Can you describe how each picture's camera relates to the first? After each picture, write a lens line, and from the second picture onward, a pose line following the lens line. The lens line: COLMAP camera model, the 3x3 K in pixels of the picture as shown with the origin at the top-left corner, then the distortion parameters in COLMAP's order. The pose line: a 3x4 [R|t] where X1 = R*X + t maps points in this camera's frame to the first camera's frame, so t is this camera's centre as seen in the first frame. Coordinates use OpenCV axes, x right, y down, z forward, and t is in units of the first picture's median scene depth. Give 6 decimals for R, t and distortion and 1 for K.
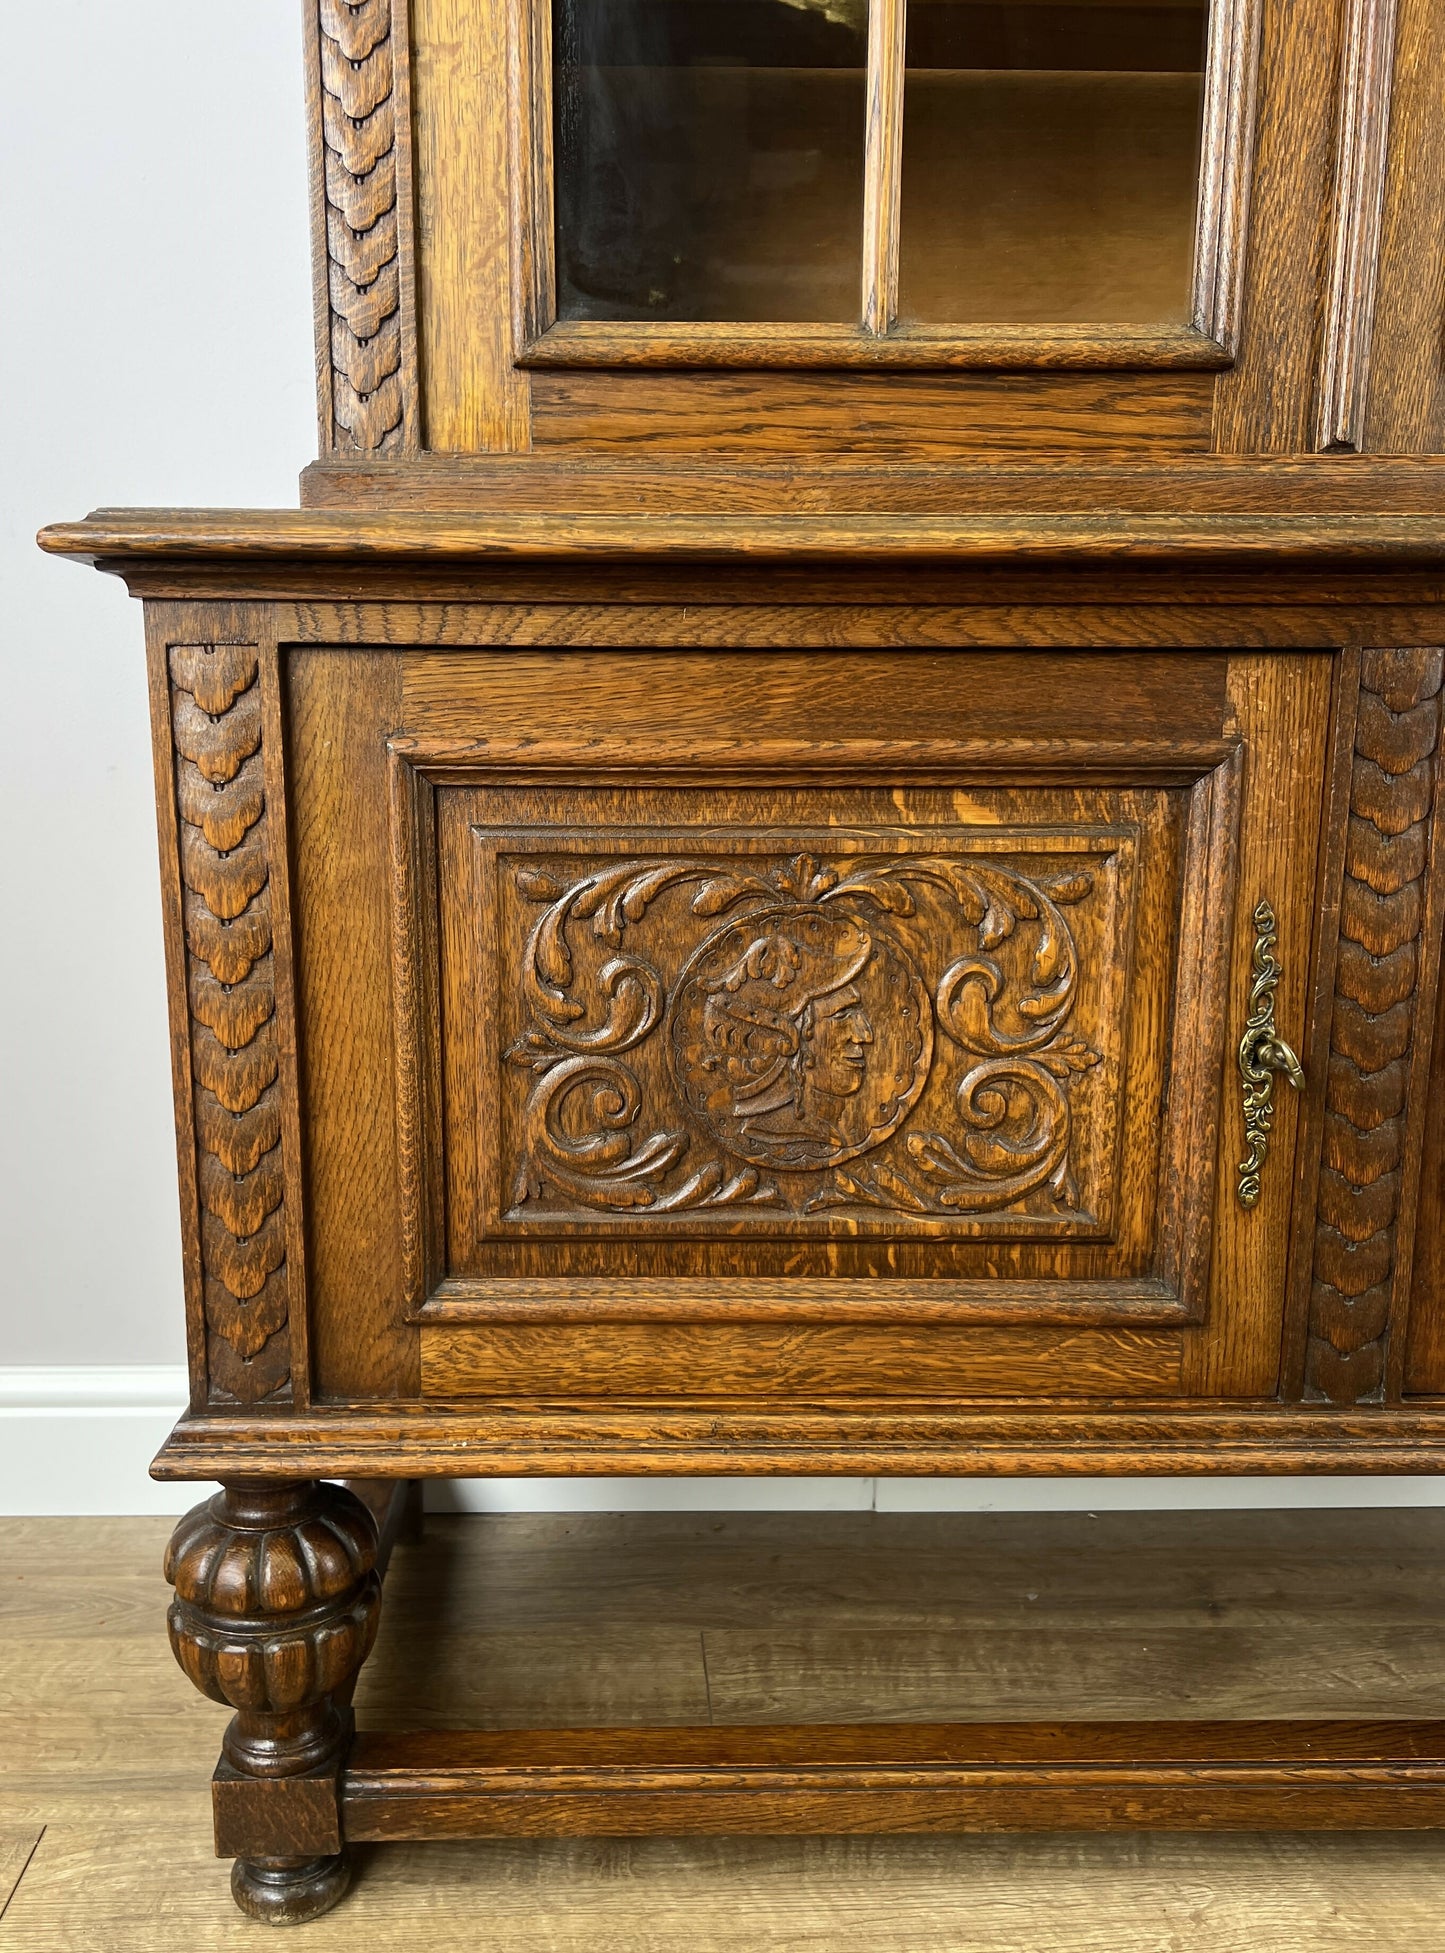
lens RADIAL K [[1604.1, 0, 630.8], [0, 1604.1, 1049.7], [0, 0, 1]] dist [0.108291, -0.199756]
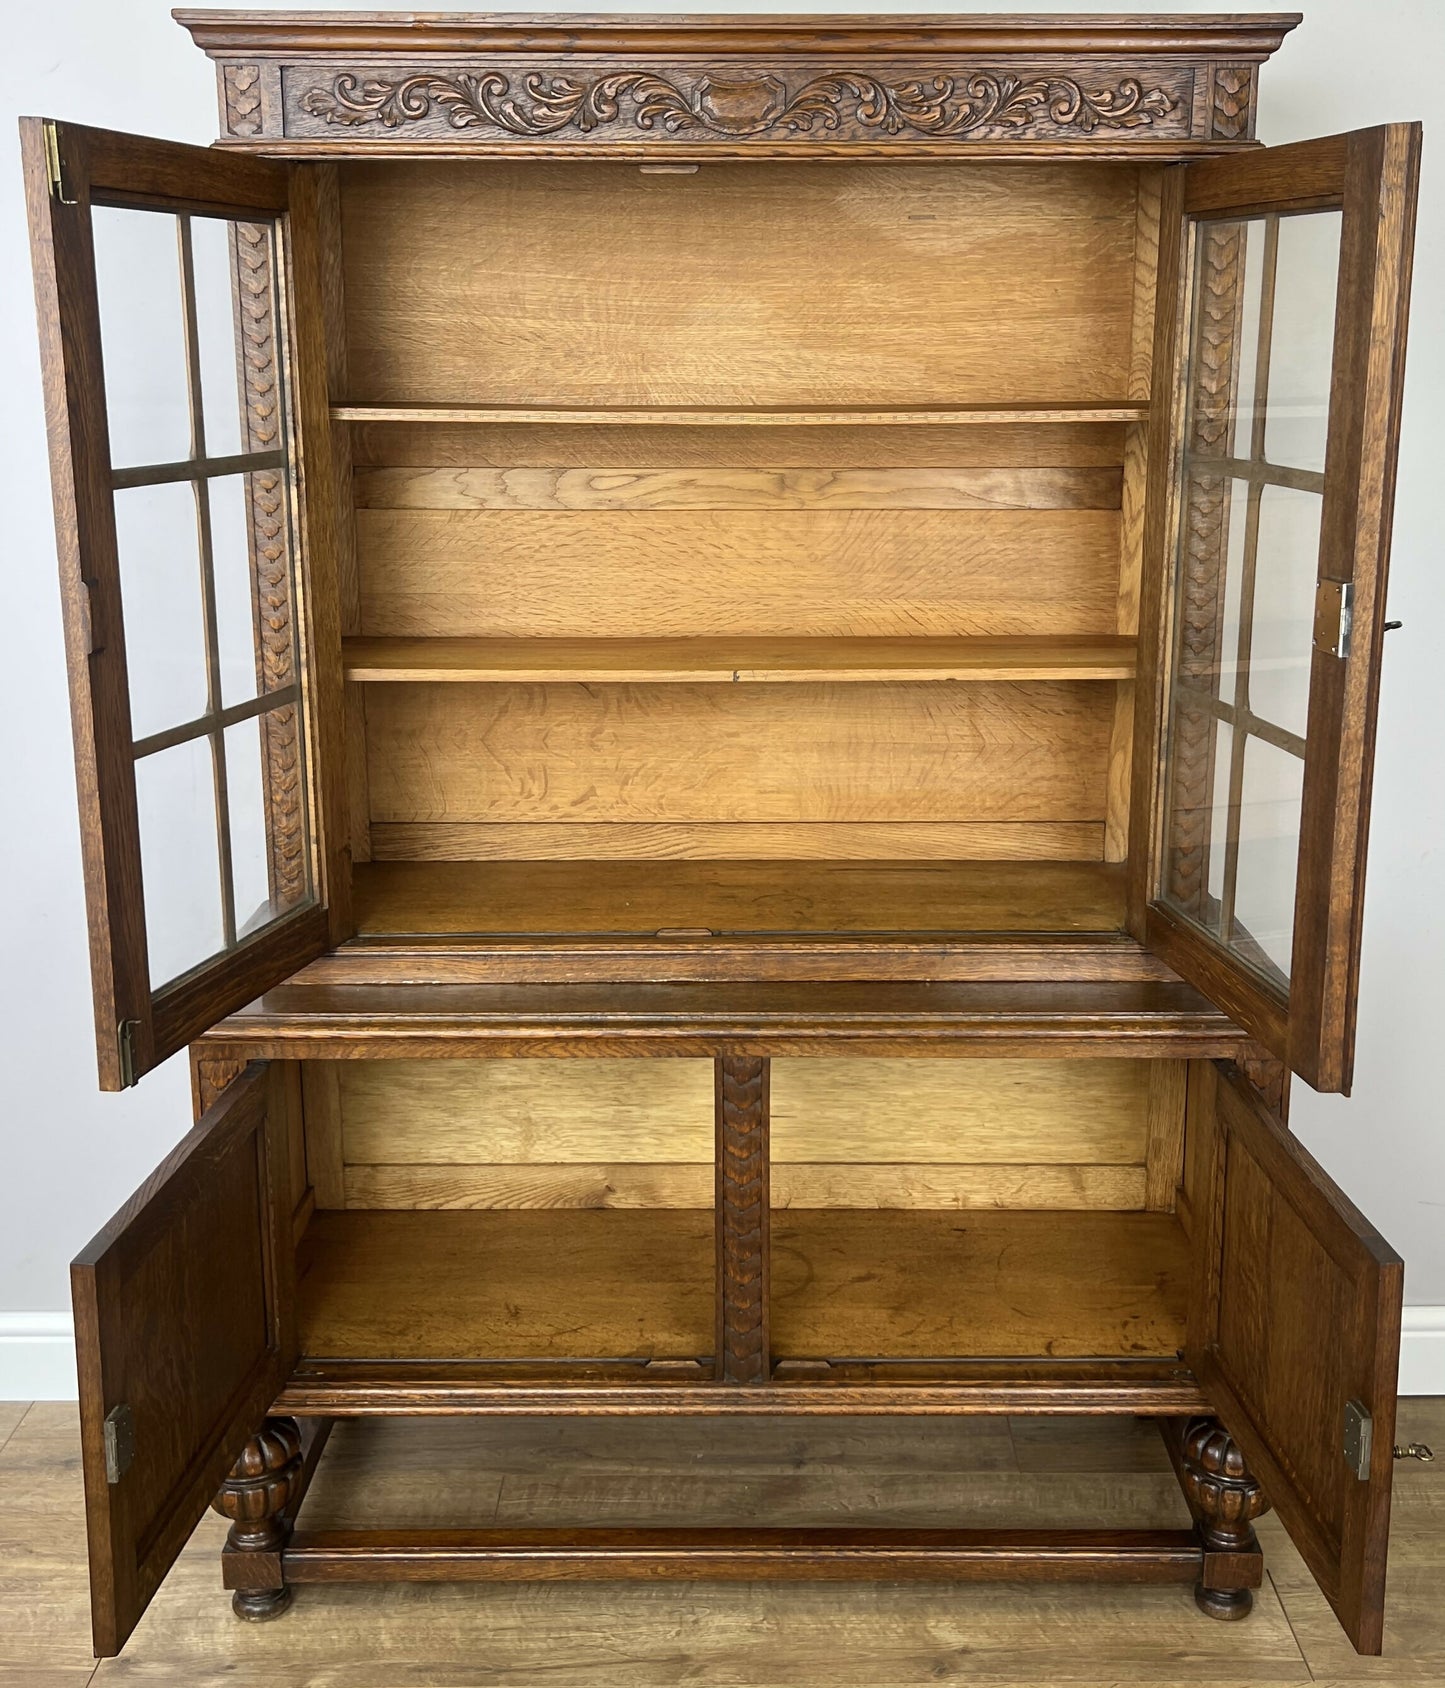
lens RADIAL K [[1904.2, 0, 768.4], [0, 1904.2, 772.9], [0, 0, 1]] dist [0.105708, -0.227268]
pose [[0.999952, 0.004769, -0.008512, 0.502436], [-0.004569, 0.999716, 0.023368, -0.669719], [0.008621, -0.023328, 0.999691, -1.577506]]
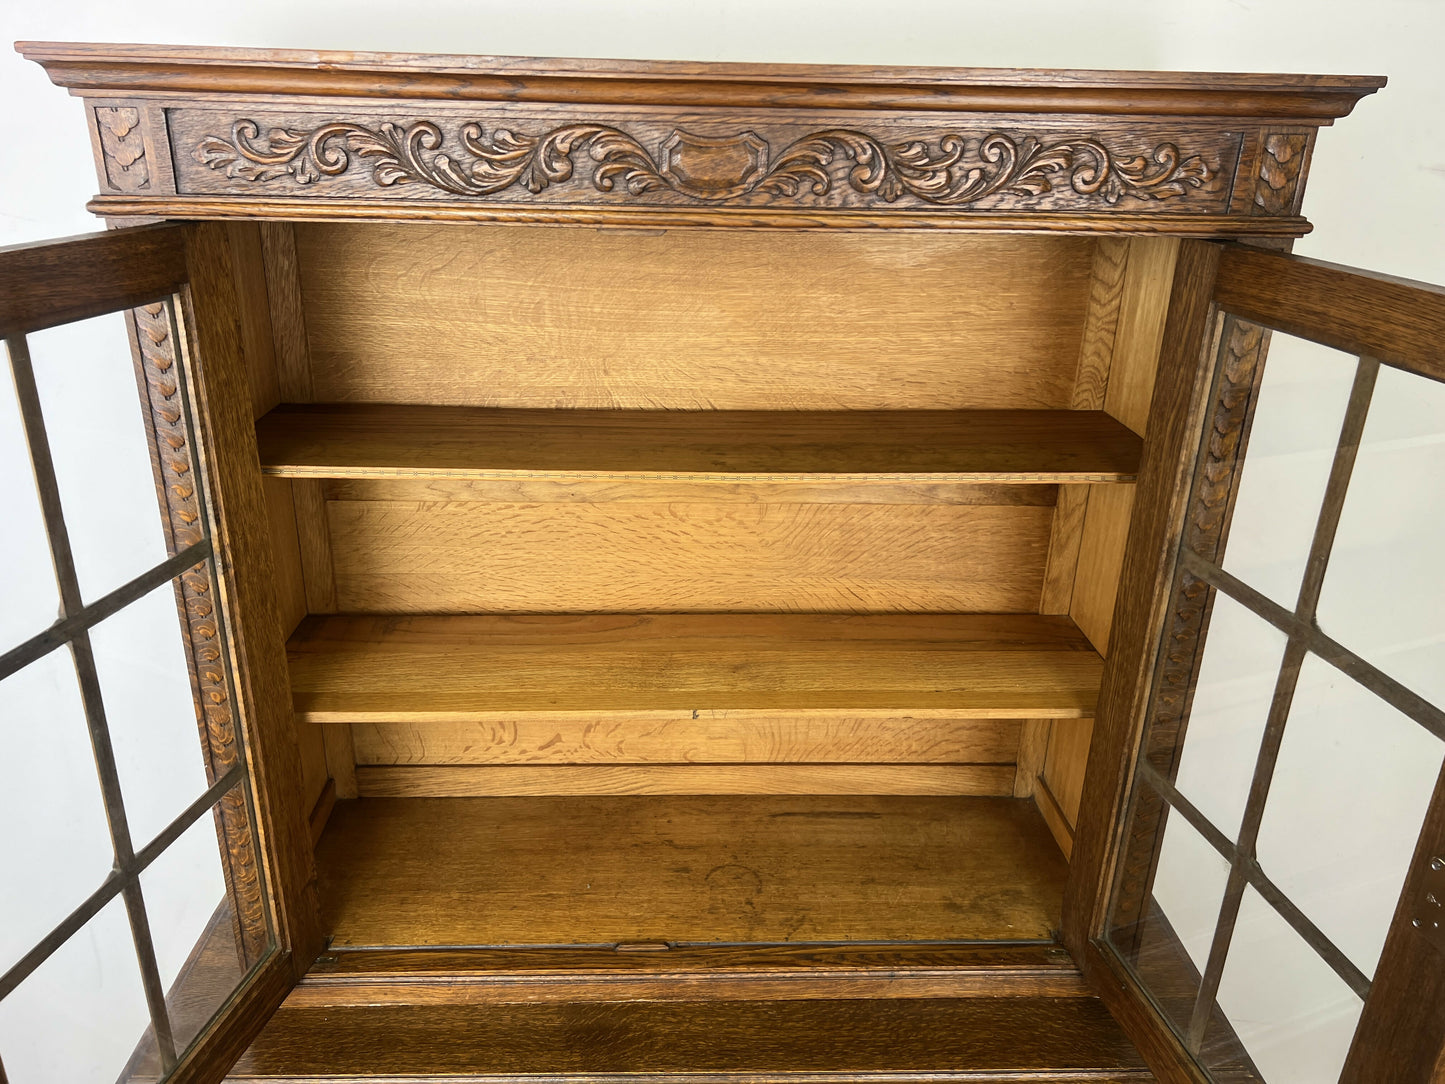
lens RADIAL K [[1091.3, 0, 714.0], [0, 1091.3, 532.3], [0, 0, 1]] dist [0.052284, -0.062212]
pose [[0.999610, 0.015615, 0.023151, 0.421586], [-0.019470, 0.984030, 0.176933, -1.258545], [-0.020018, -0.177315, 0.983951, -0.405433]]
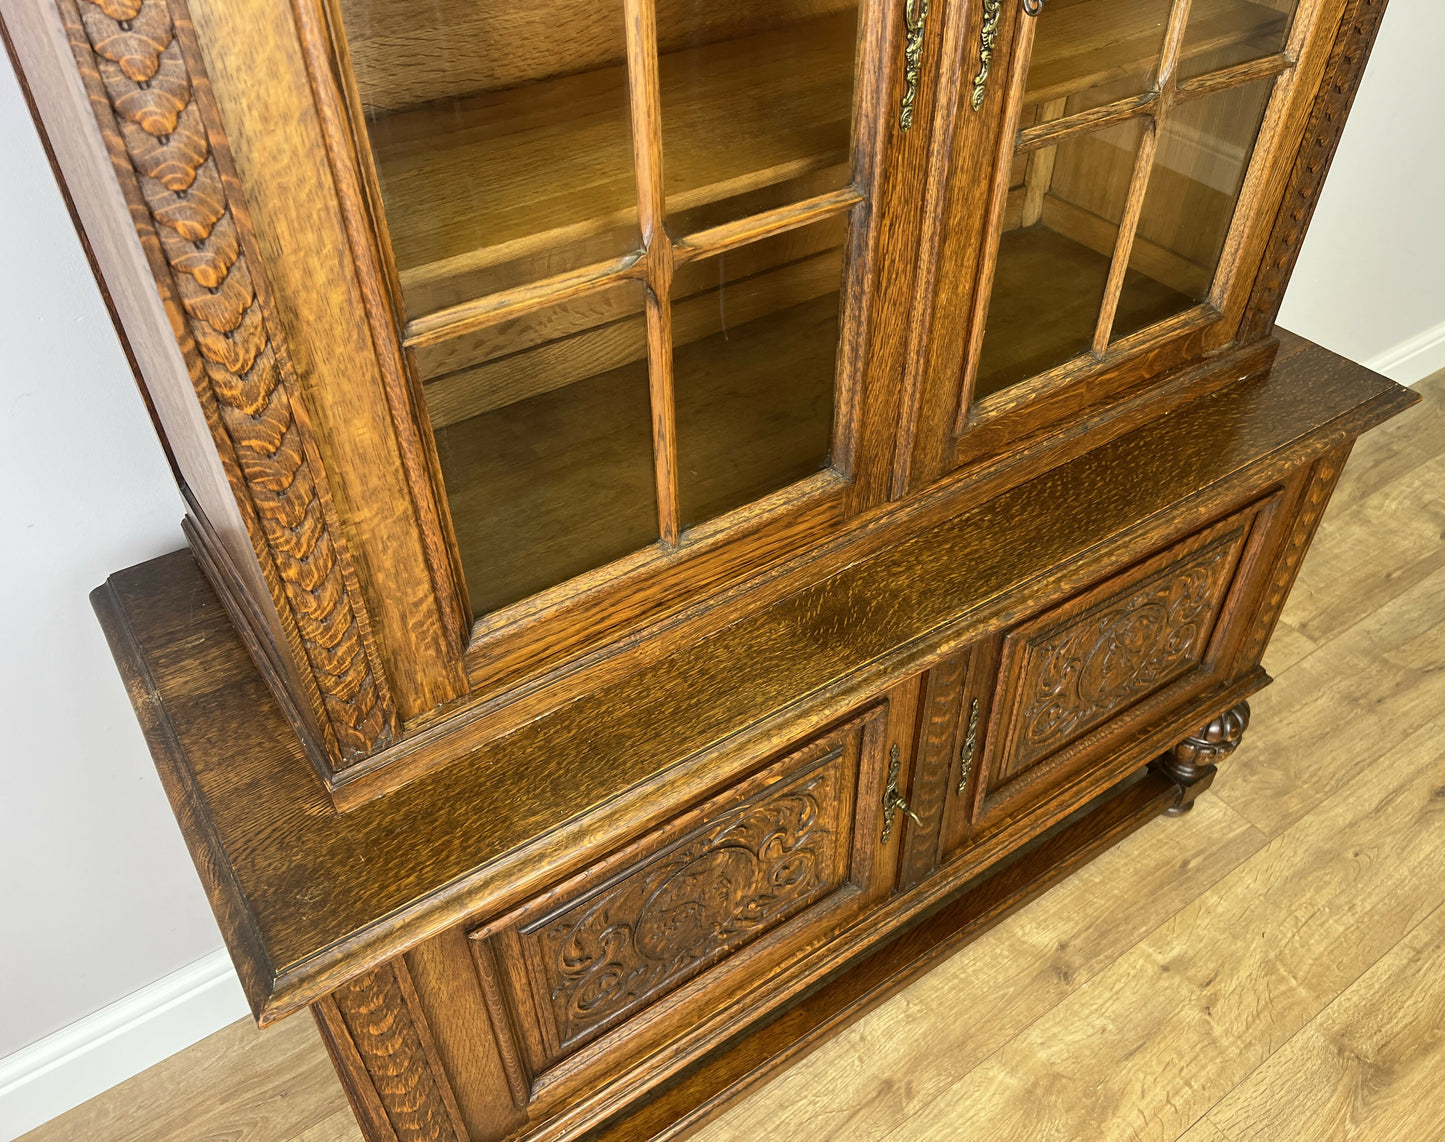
lens RADIAL K [[1151.5, 0, 749.3], [0, 1151.5, 576.8], [0, 0, 1]] dist [0.051249, -0.071408]
pose [[0.828415, -0.368951, 0.421430, -0.254984], [0.104047, 0.840671, 0.531457, -0.987489], [-0.550365, -0.396418, 0.734813, 0.157973]]
